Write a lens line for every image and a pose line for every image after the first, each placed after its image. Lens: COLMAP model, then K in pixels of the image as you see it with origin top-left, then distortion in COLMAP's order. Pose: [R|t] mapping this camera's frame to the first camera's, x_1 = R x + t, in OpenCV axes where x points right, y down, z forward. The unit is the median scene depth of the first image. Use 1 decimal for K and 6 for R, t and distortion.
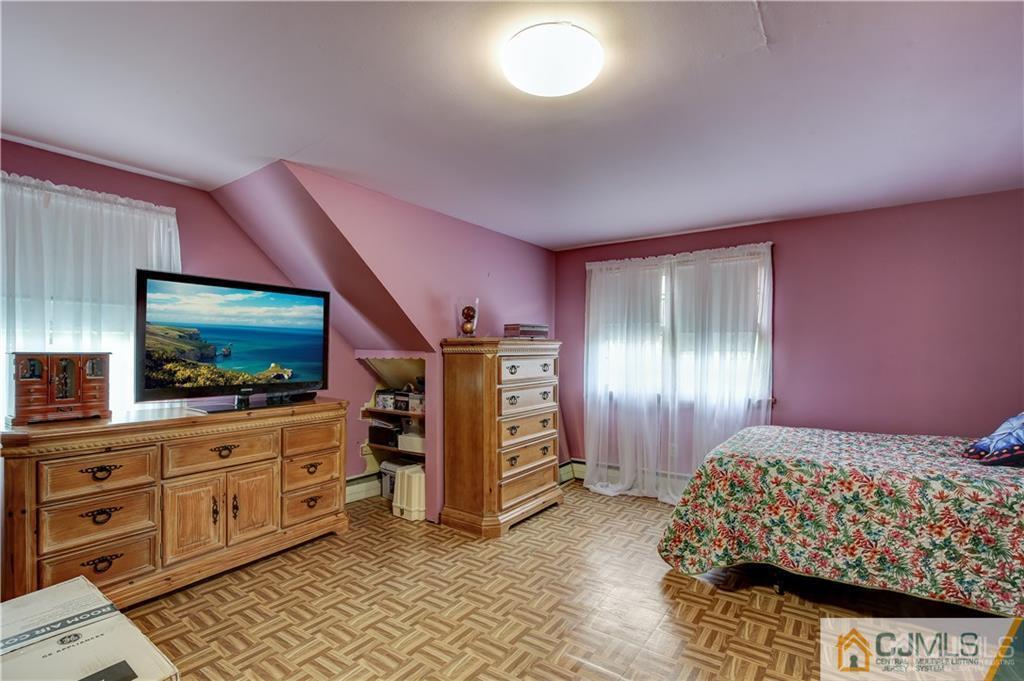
lens RADIAL K [[463.1, 0, 554.7], [0, 463.1, 363.0], [0, 0, 1]] dist [-0.024762, 0.001624]
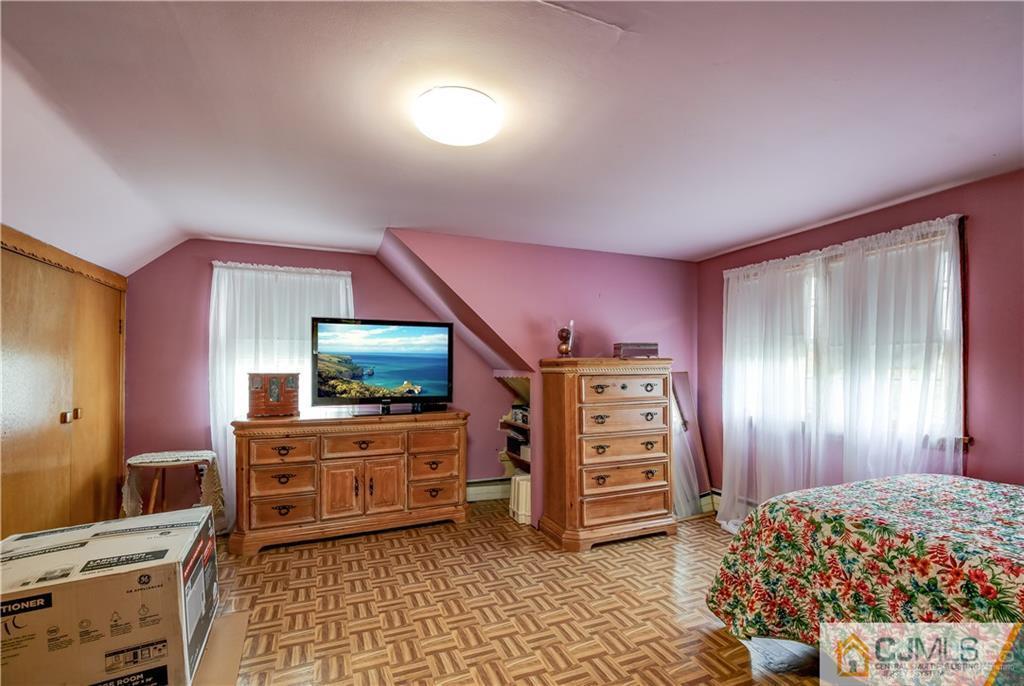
lens RADIAL K [[463.1, 0, 508.4], [0, 463.1, 368.6], [0, 0, 1]] dist [-0.024762, 0.001624]
pose [[0.843042, -0.003726, -0.537834, 0.304590], [-0.009074, 0.999735, -0.021149, -0.007473], [0.537770, 0.022709, 0.842785, 0.047018]]
